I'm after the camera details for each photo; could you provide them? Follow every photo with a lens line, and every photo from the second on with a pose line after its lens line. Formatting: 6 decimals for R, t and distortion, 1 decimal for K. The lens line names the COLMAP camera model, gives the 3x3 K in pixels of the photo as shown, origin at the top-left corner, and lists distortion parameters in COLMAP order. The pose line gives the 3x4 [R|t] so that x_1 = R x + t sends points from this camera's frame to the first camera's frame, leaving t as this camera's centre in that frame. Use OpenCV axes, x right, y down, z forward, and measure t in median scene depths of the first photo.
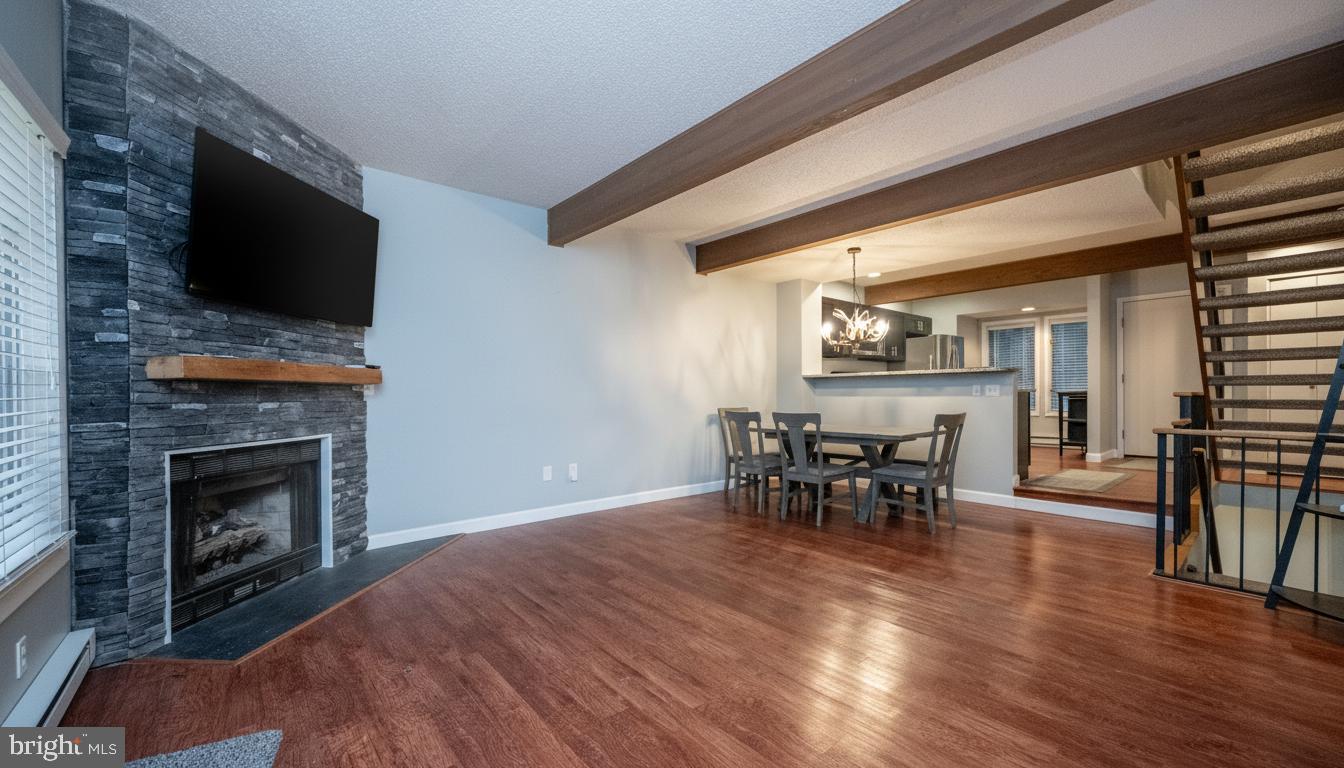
lens RADIAL K [[525.2, 0, 674.7], [0, 525.2, 392.0], [0, 0, 1]] dist [-0.001749, -0.000062]
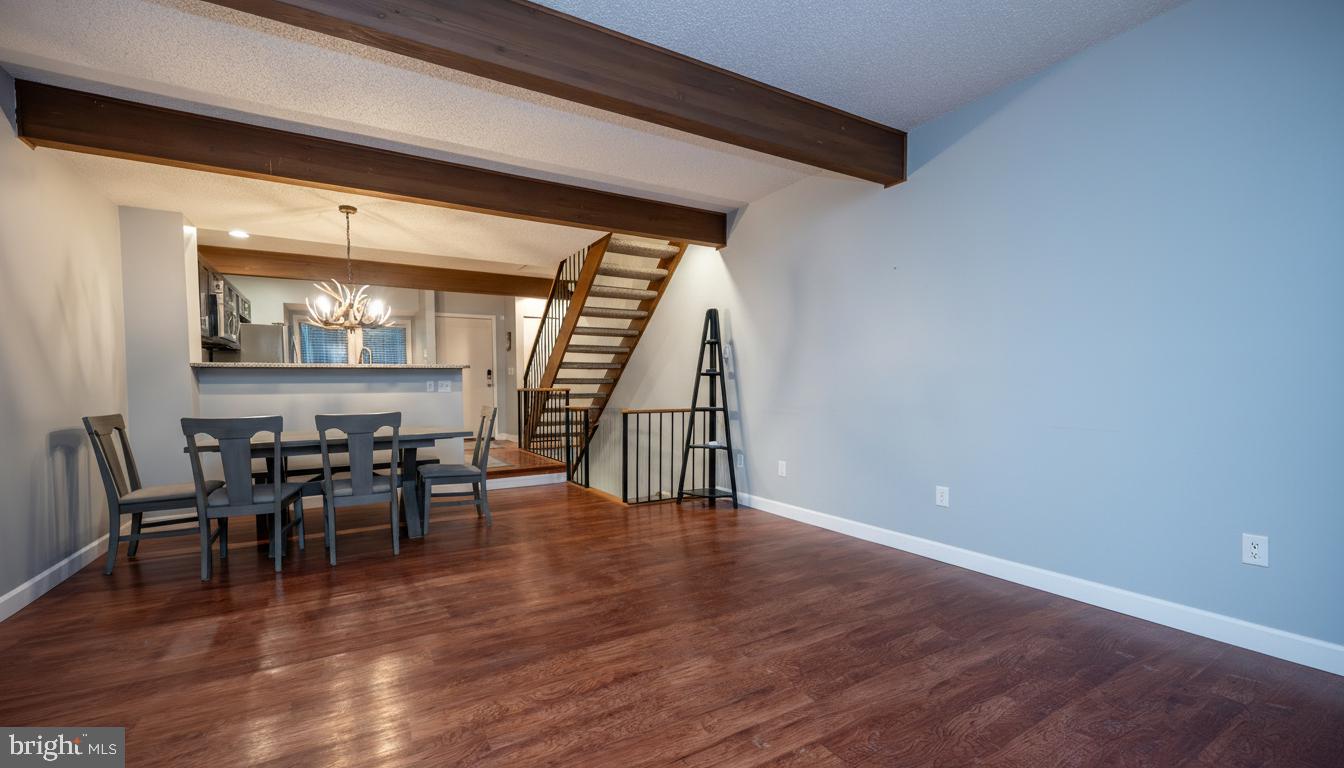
lens RADIAL K [[525.2, 0, 629.8], [0, 525.2, 406.7], [0, 0, 1]] dist [-0.001749, -0.000062]
pose [[0.211170, -0.030921, 0.976960, -0.327840], [0.003304, 0.999516, 0.030921, 0.006089], [-0.977444, -0.003302, 0.211170, 0.376683]]
